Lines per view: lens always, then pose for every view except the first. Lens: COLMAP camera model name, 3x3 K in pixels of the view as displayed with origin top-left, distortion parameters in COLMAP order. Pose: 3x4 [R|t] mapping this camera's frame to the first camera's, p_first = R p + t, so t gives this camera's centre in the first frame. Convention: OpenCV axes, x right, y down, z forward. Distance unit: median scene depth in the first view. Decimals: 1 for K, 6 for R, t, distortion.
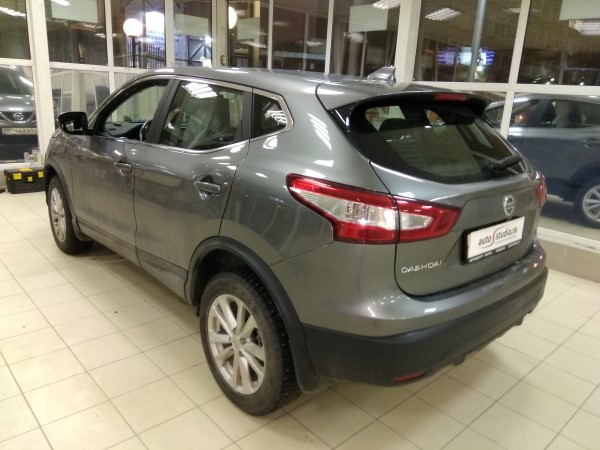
lens RADIAL K [[473.9, 0, 300.0], [0, 473.9, 225.0], [0, 0, 1]] dist [0.004658, -0.050755]
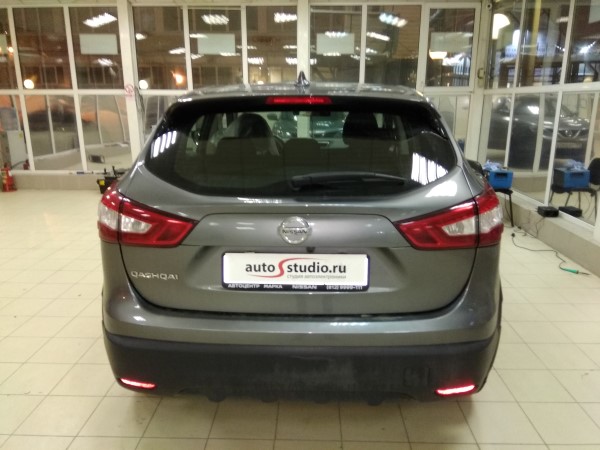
lens RADIAL K [[473.9, 0, 300.0], [0, 473.9, 225.0], [0, 0, 1]] dist [0.004658, -0.050755]
pose [[0.717299, 0.122032, -0.685995, 1.012743], [-0.151248, 0.988338, 0.017667, -0.068183], [0.680151, 0.091083, 0.727391, 0.439855]]
